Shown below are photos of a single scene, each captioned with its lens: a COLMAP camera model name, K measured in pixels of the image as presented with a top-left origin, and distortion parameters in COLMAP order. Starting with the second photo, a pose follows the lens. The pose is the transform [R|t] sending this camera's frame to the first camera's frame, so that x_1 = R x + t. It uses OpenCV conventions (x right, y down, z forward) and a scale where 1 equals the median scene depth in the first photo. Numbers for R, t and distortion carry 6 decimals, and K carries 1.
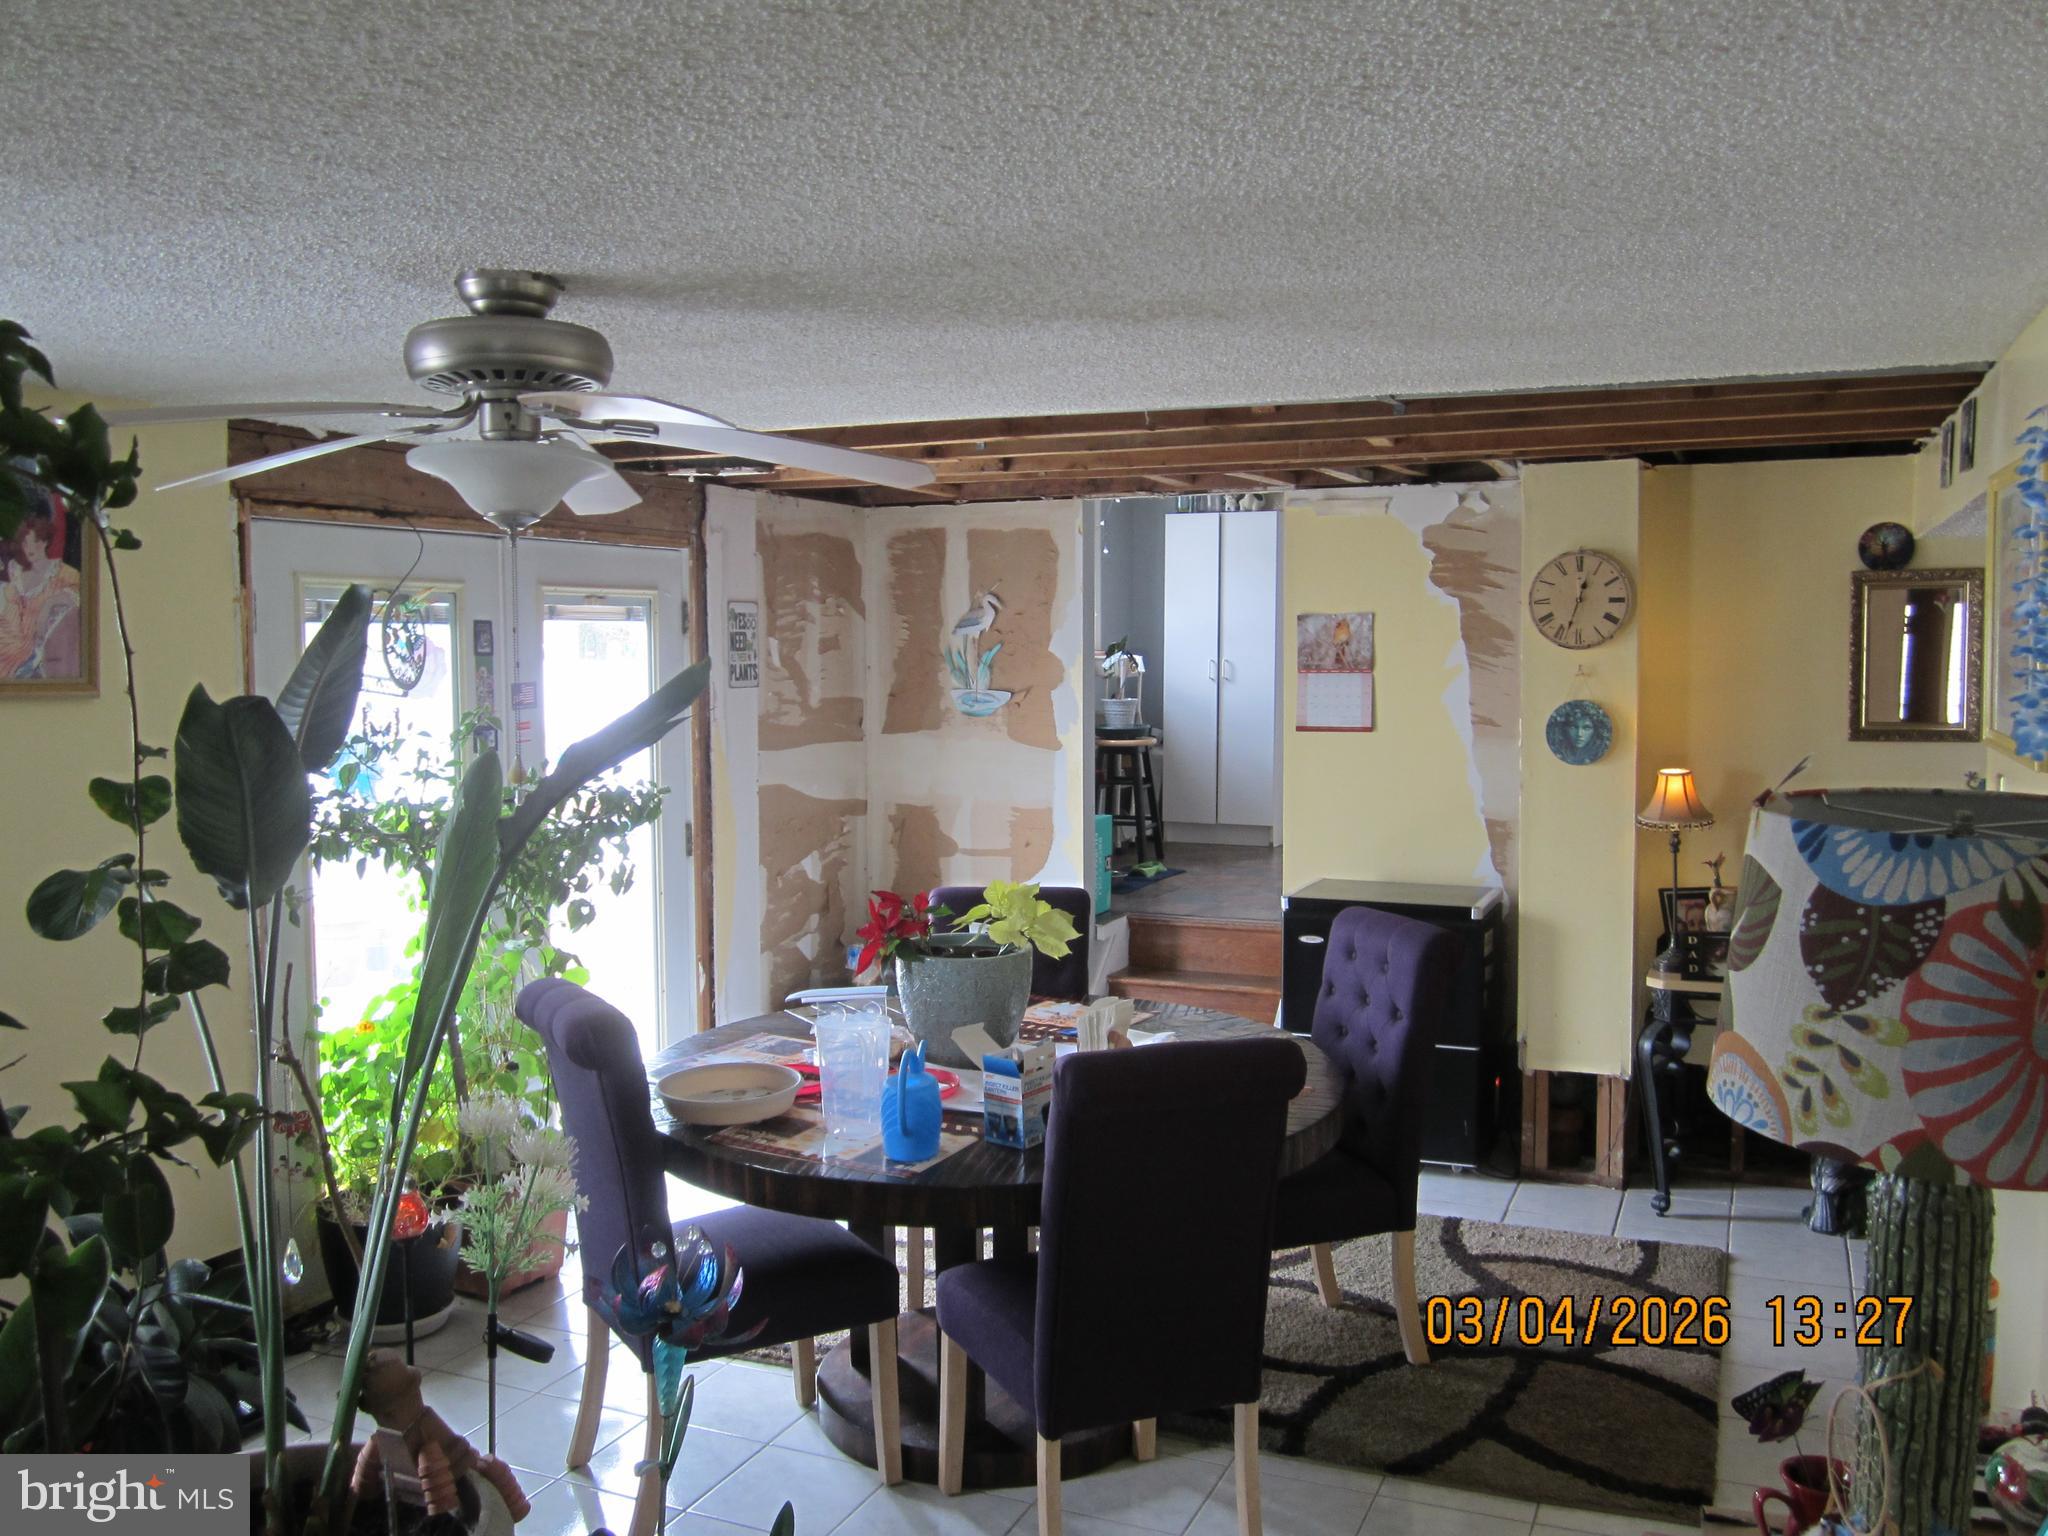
lens RADIAL K [[1687.3, 0, 1024.9], [0, 1687.3, 774.9], [0, 0, 1]] dist [-0.045049, 0.005787]
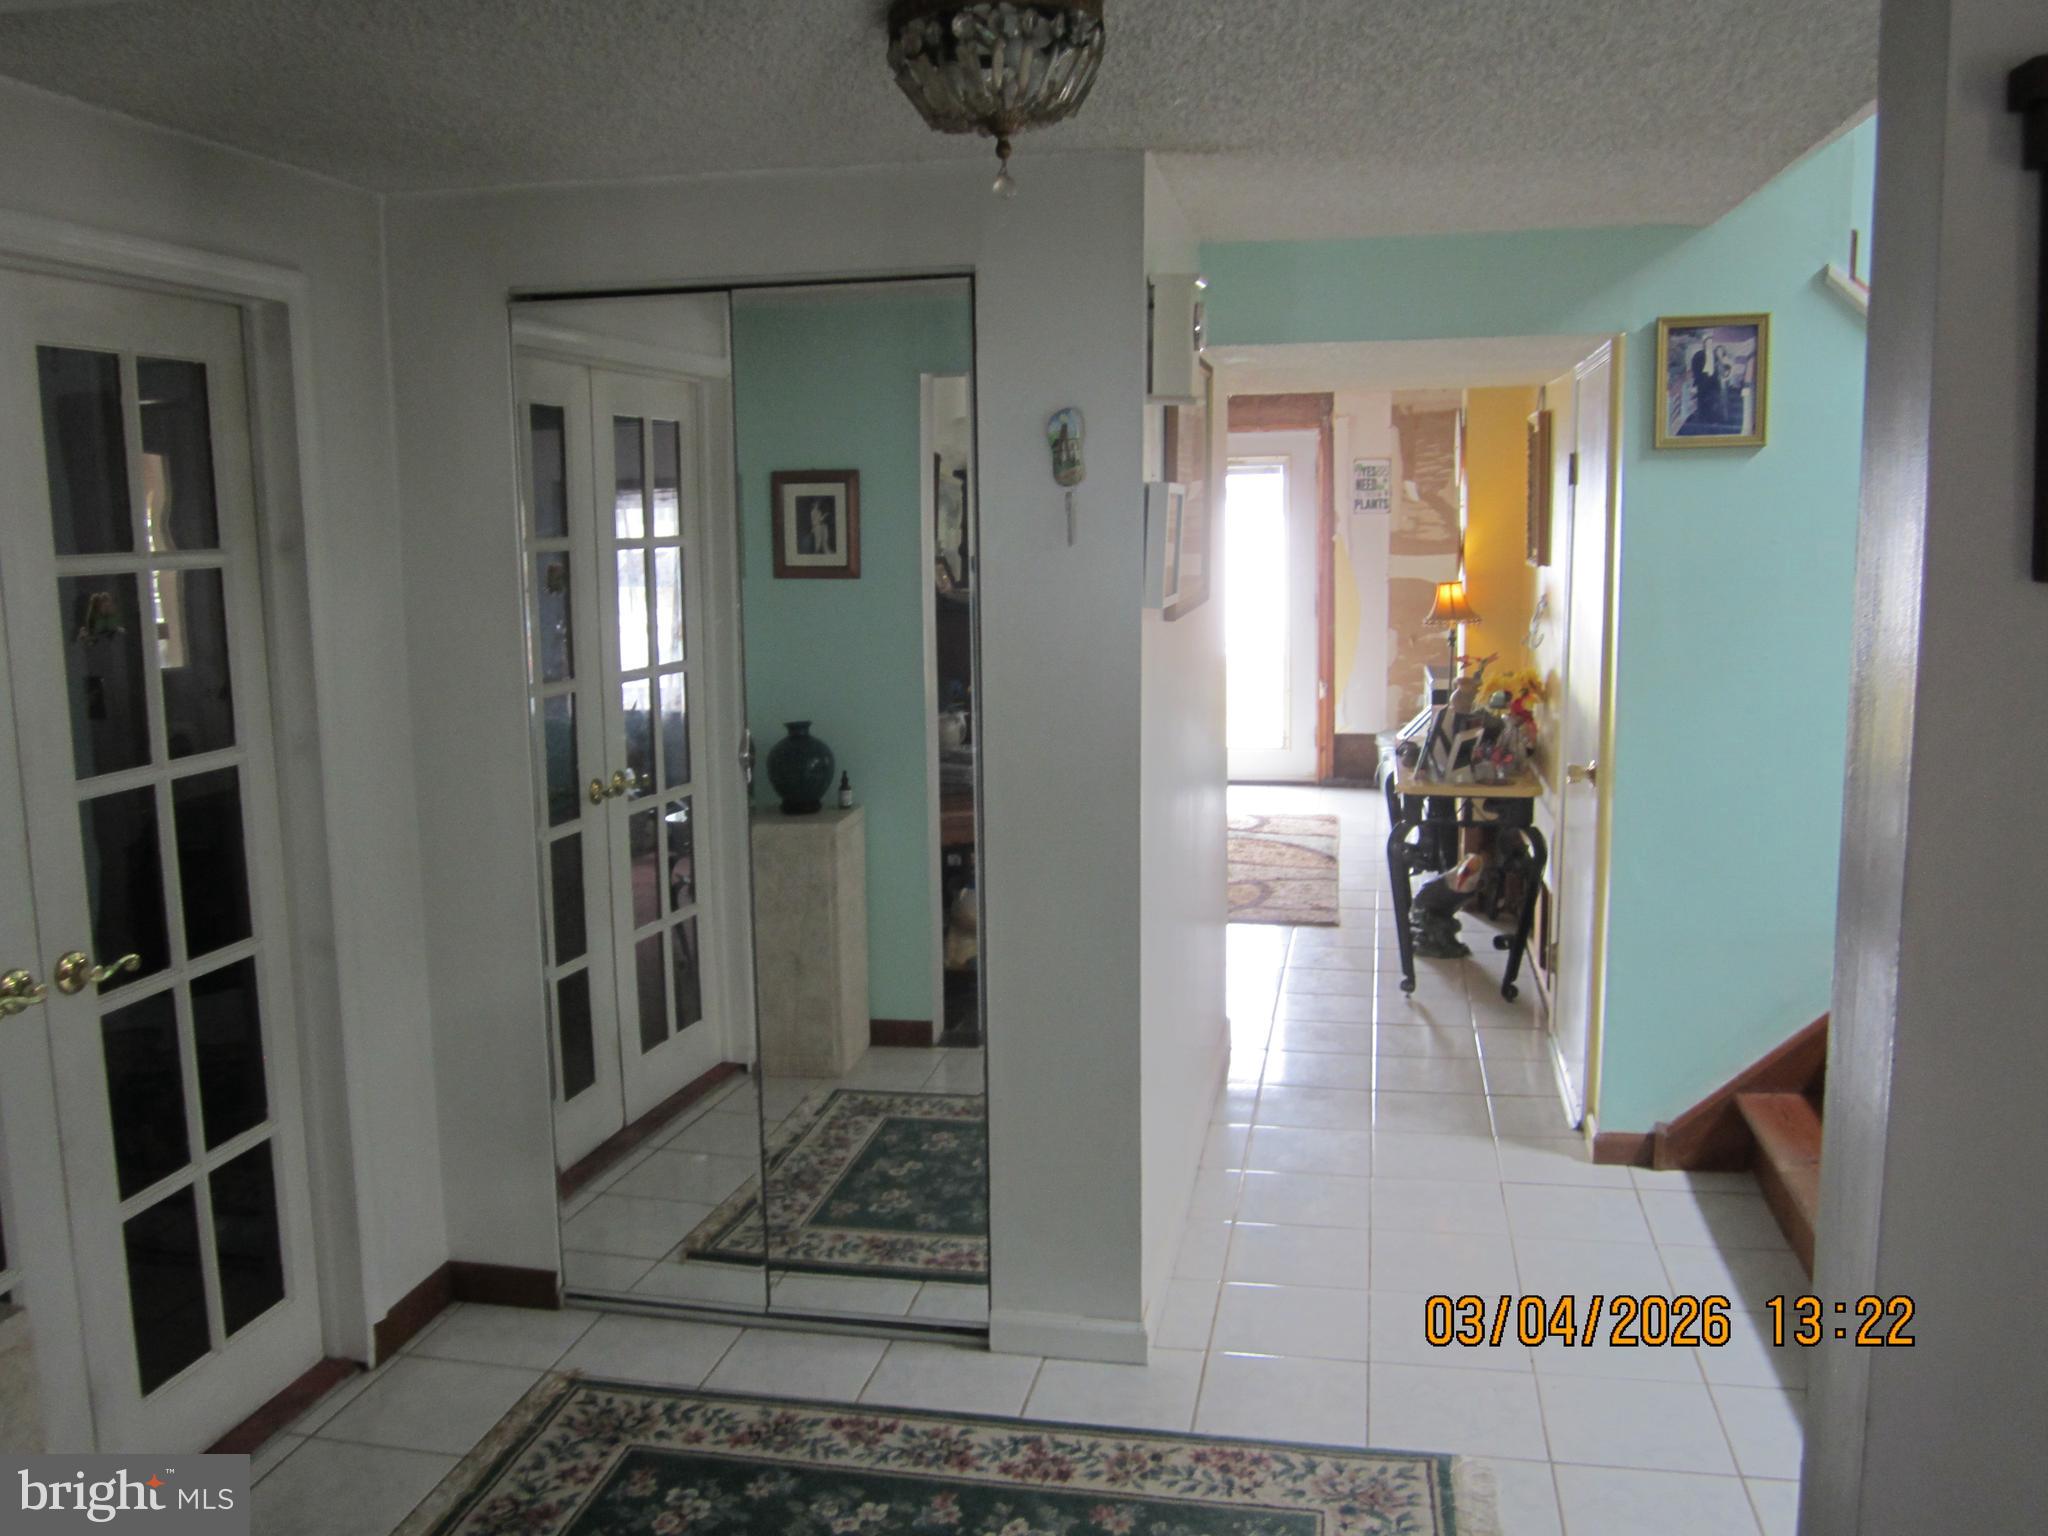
lens RADIAL K [[1687.3, 0, 1028.9], [0, 1687.3, 790.2], [0, 0, 1]] dist [-0.045049, 0.005787]
pose [[0.217956, 0.163469, -0.962171, 1.296360], [-0.054212, 0.986378, 0.155302, -0.023153], [0.974452, 0.018313, 0.223849, 0.329256]]
